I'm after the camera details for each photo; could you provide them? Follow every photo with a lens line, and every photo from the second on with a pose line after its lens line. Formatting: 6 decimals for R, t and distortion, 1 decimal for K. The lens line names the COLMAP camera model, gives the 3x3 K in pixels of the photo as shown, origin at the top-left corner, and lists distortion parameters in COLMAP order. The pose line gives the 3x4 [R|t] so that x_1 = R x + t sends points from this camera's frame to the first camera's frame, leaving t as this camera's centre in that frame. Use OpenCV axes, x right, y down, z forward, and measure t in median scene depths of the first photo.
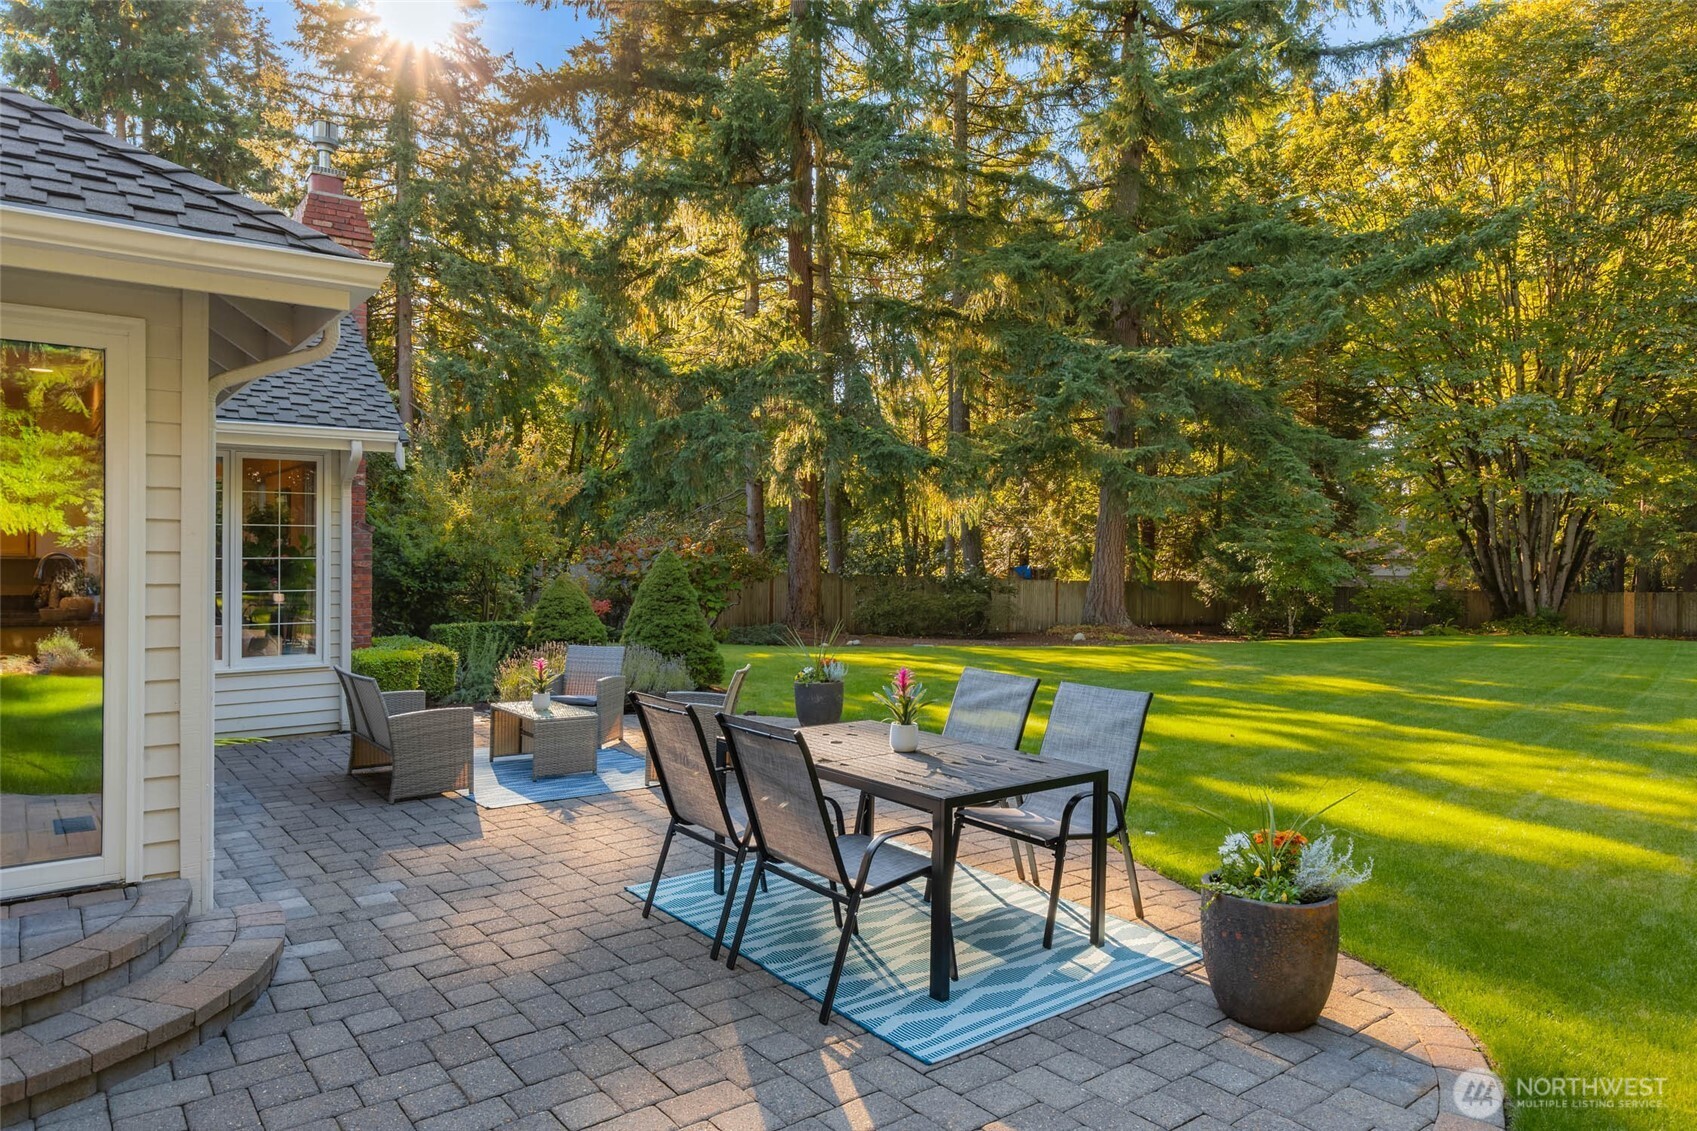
lens RADIAL K [[1067.8, 0, 849.8], [0, 1067.8, 565.4], [0, 0, 1]] dist [0.003873, -0.000026]
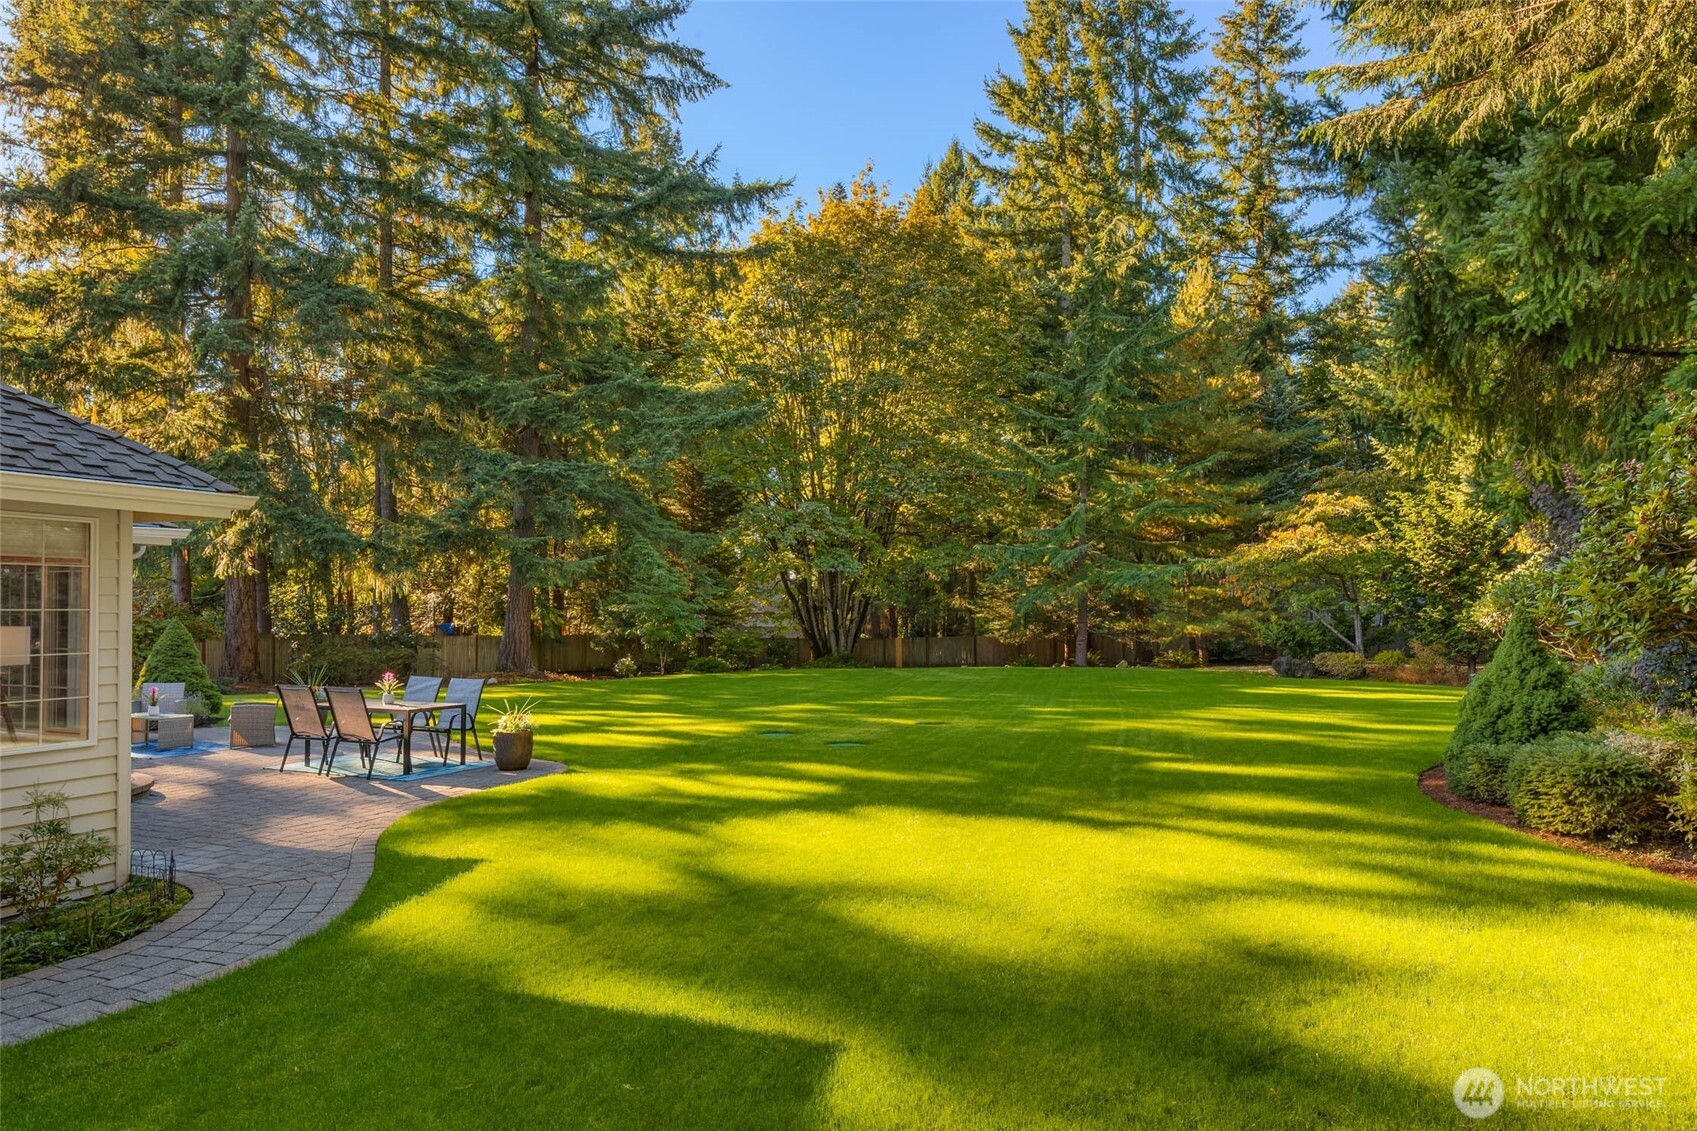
lens RADIAL K [[1108.8, 0, 886.7], [0, 1108.8, 619.5], [0, 0, 1]] dist [0.008505, 0.001508]
pose [[0.860969, -0.009812, 0.508562, -0.053261], [0.008727, 0.999952, 0.004518, -0.007460], [-0.508582, 0.000549, 0.861014, -0.379599]]
